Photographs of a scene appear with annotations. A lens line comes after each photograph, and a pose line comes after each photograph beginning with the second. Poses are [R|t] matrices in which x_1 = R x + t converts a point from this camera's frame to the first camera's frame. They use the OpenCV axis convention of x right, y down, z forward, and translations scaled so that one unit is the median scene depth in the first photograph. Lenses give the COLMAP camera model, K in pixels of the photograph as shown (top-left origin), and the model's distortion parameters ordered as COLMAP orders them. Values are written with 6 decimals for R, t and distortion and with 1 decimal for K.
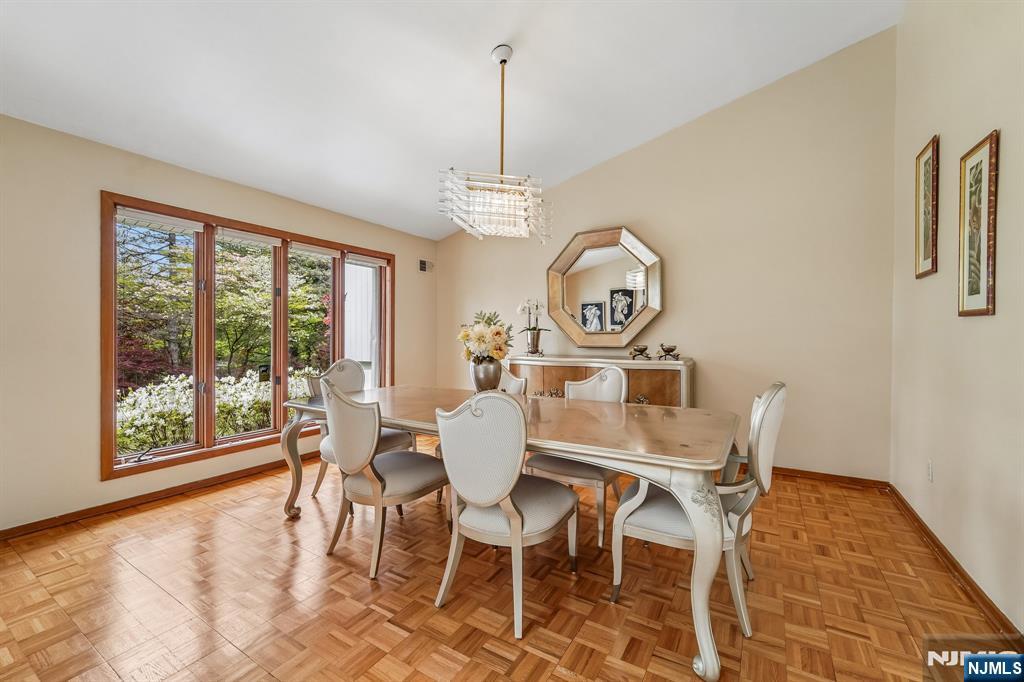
lens RADIAL K [[418.0, 0, 516.1], [0, 418.0, 338.4], [0, 0, 1]] dist [-0.001471, -0.002680]
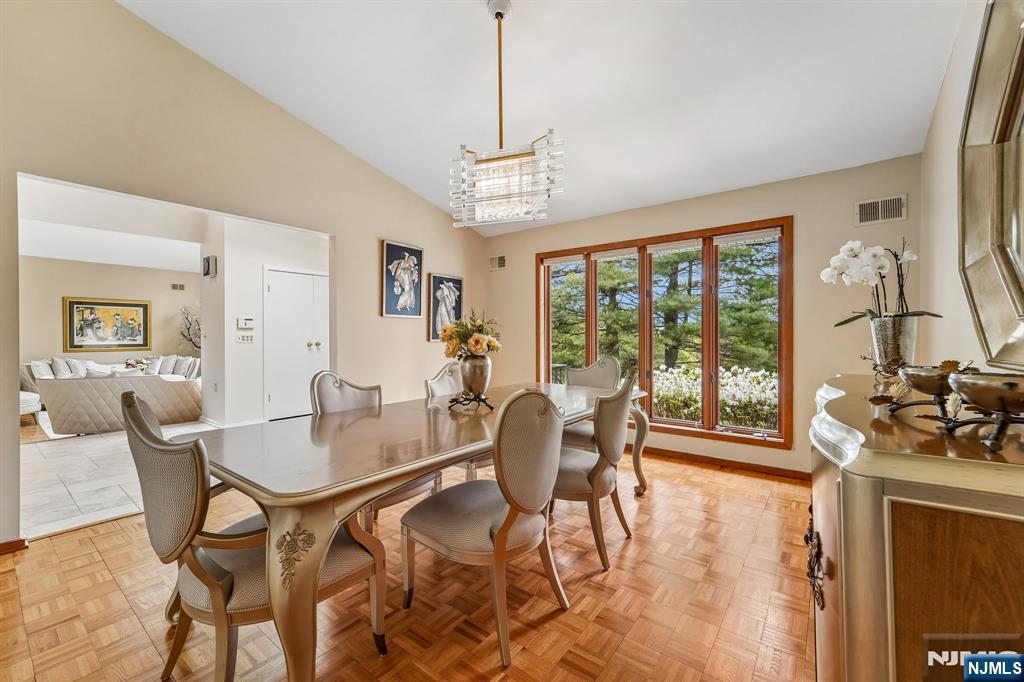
lens RADIAL K [[418.0, 0, 516.1], [0, 418.0, 338.4], [0, 0, 1]] dist [-0.001471, -0.002680]
pose [[-0.109440, 0.010506, -0.993938, 0.583332], [0.003744, 0.999941, 0.010157, -0.002642], [0.993986, -0.002609, -0.109473, 0.775386]]
